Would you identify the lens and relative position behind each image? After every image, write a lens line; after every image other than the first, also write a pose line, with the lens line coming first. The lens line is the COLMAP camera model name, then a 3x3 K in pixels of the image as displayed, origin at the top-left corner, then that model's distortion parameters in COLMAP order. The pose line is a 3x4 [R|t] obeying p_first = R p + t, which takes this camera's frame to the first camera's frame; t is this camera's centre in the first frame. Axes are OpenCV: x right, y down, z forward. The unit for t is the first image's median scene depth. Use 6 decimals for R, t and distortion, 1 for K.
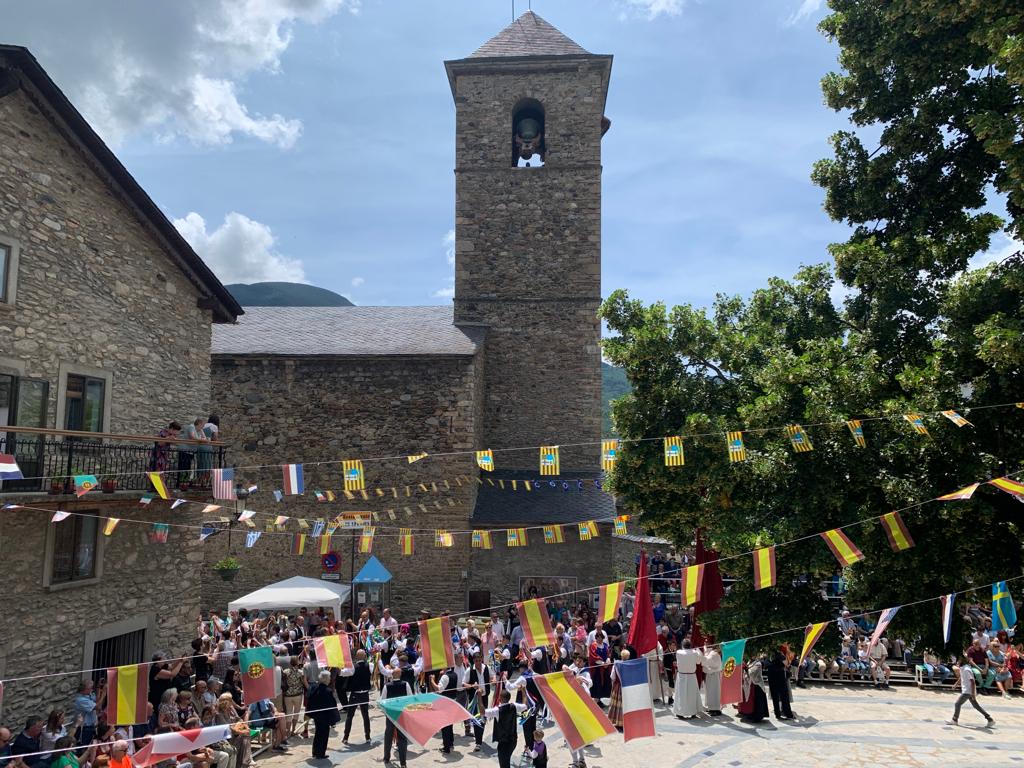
lens RADIAL K [[784.1, 0, 509.6], [0, 784.1, 378.7], [0, 0, 1]] dist [0.021643, -0.015698]
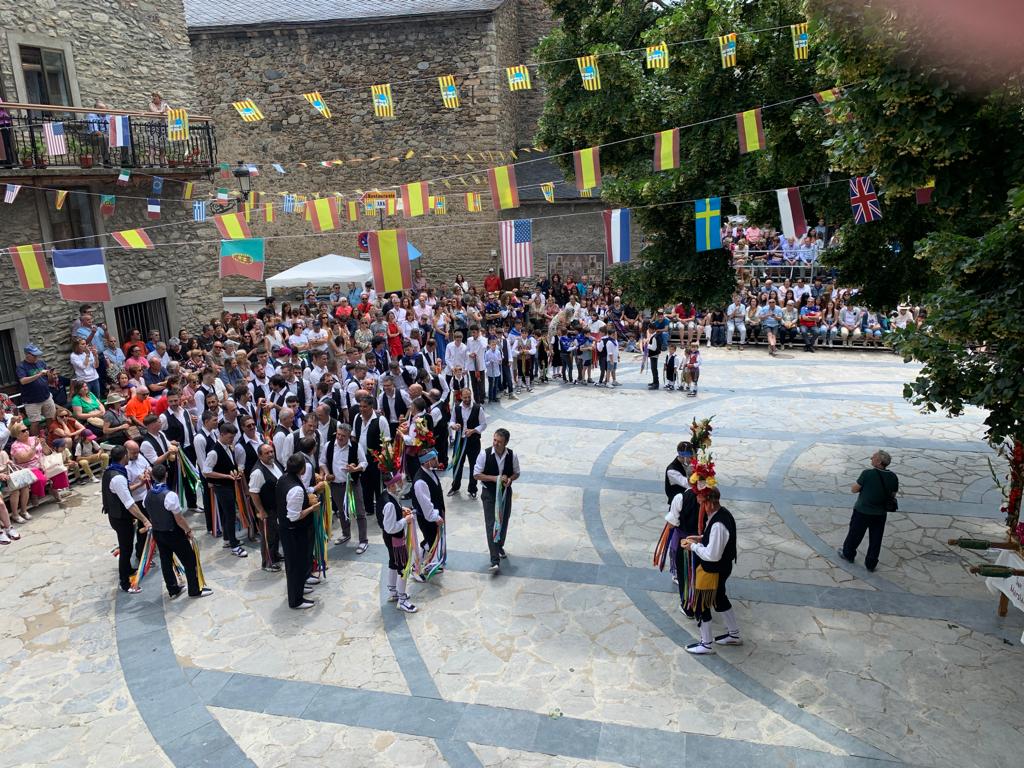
lens RADIAL K [[784.1, 0, 508.9], [0, 784.1, 379.3], [0, 0, 1]] dist [0.021643, -0.015698]
pose [[0.989870, 0.006501, -0.141827, 0.121048], [0.047969, 0.924891, 0.377194, 0.024697], [0.133627, -0.380176, 0.915210, 0.016644]]
